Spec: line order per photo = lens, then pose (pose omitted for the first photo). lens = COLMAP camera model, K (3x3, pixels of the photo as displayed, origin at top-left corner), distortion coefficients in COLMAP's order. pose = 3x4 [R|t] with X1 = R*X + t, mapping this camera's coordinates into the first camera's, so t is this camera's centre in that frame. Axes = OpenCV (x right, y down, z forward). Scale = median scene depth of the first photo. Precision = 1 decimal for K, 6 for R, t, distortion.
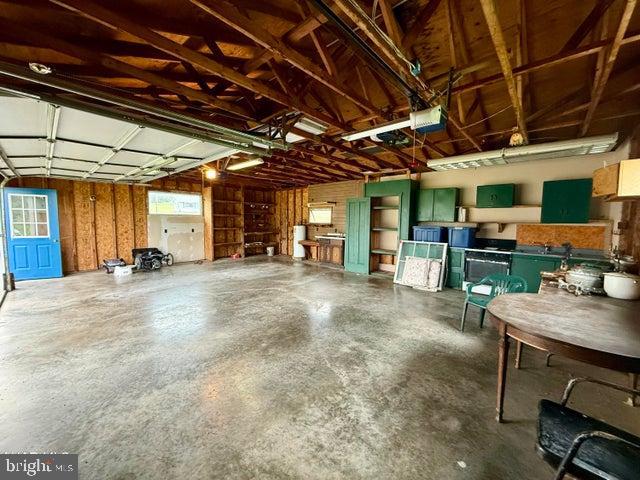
lens RADIAL K [[254.2, 0, 318.1], [0, 254.2, 239.3], [0, 0, 1]] dist [-0.002035, -0.000032]
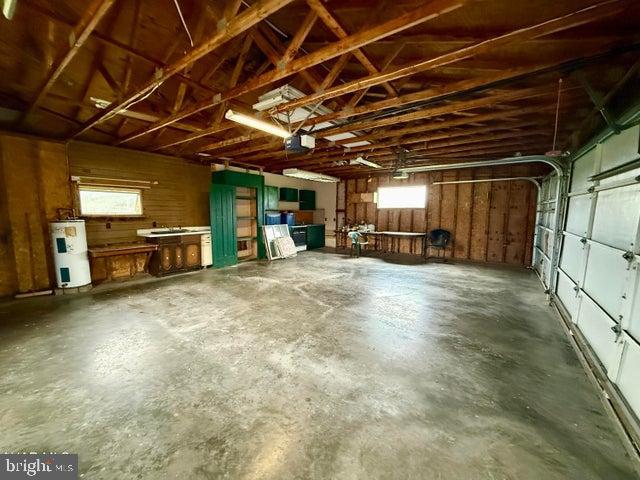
lens RADIAL K [[254.2, 0, 318.0], [0, 254.2, 240.1], [0, 0, 1]] dist [-0.002035, -0.000032]
pose [[-0.128129, -0.126946, 0.983599, -1.067742], [0.069513, 0.988185, 0.136593, -0.090684], [-0.989318, 0.085875, -0.117791, 1.047272]]
